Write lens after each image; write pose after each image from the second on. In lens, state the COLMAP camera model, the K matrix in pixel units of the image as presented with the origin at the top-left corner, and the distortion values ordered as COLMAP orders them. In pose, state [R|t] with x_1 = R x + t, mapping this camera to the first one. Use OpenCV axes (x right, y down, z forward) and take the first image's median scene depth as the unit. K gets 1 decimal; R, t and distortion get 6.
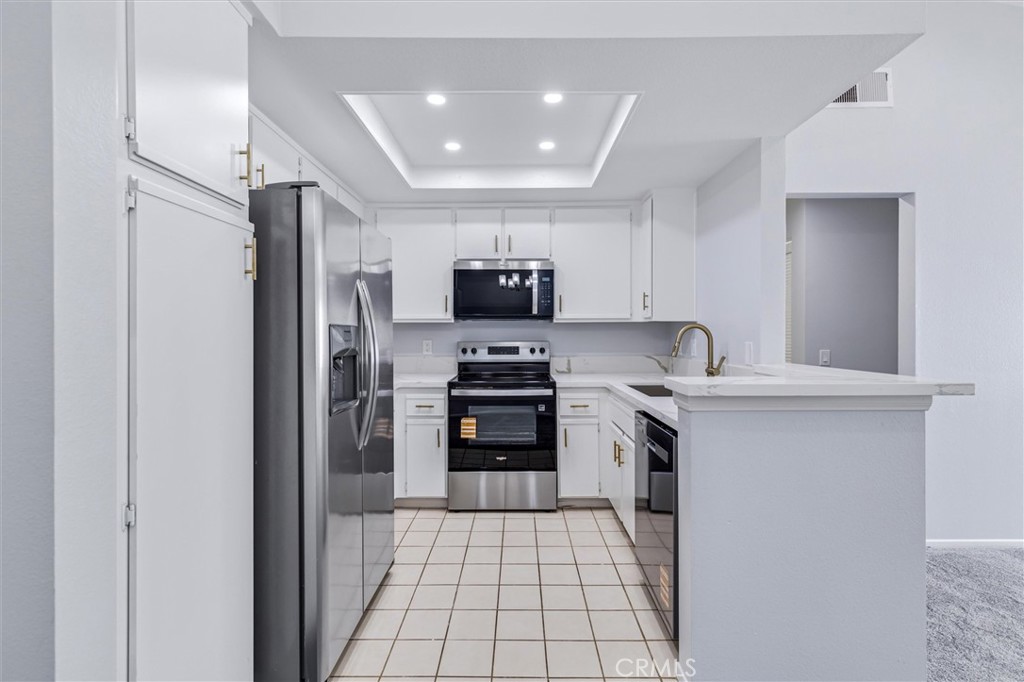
lens RADIAL K [[460.0, 0, 516.2], [0, 460.0, 333.4], [0, 0, 1]] dist [0.008427, -0.000637]
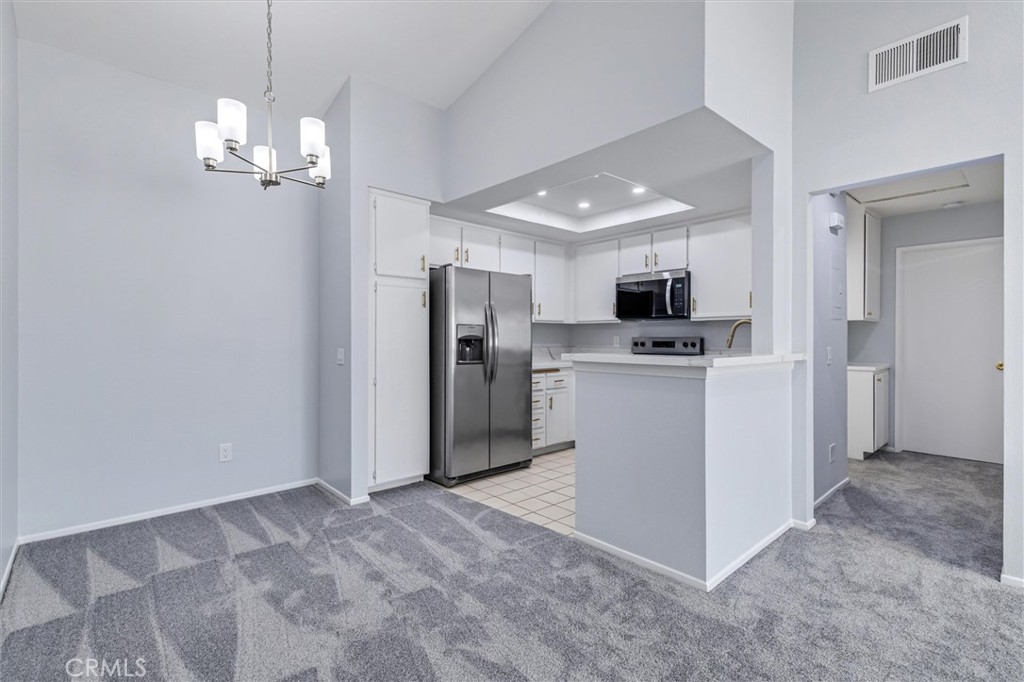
lens RADIAL K [[468.6, 0, 515.0], [0, 468.6, 338.3], [0, 0, 1]] dist [0.010371, -0.000101]
pose [[0.678138, 0.004954, -0.734918, 0.732392], [-0.002020, 0.999986, 0.004877, 0.018079], [0.734932, -0.001823, 0.678138, -0.176185]]
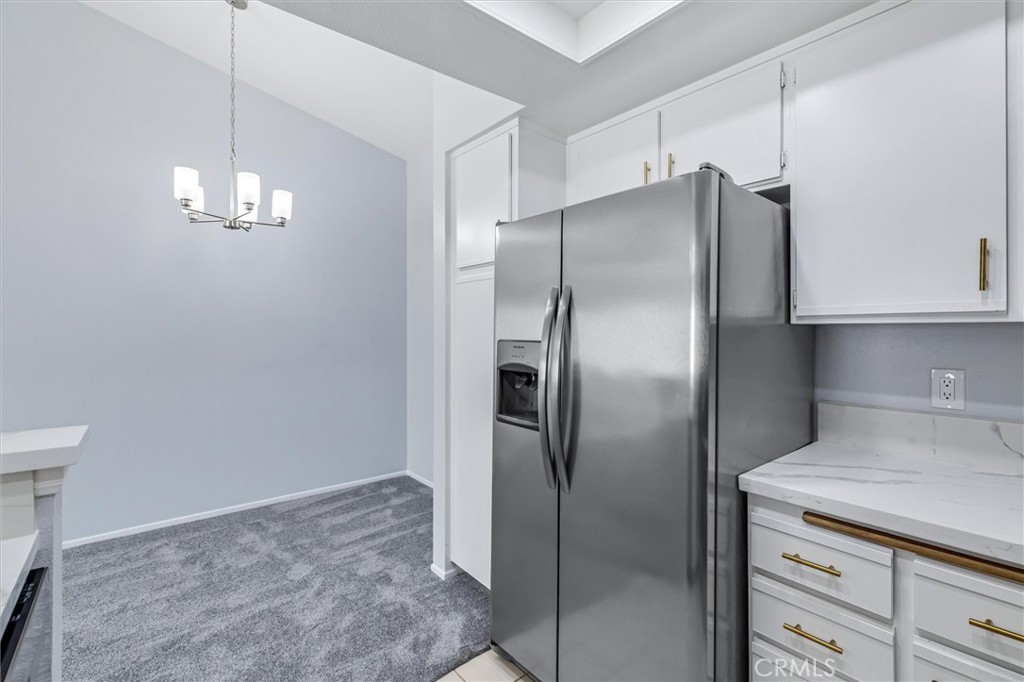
lens RADIAL K [[460.0, 0, 516.2], [0, 460.0, 333.4], [0, 0, 1]] dist [0.008427, -0.000637]
pose [[-0.763112, 0.003119, -0.646259, 0.147334], [0.001331, 0.999994, 0.003255, -0.019831], [0.646265, 0.001624, -0.763111, 0.934070]]
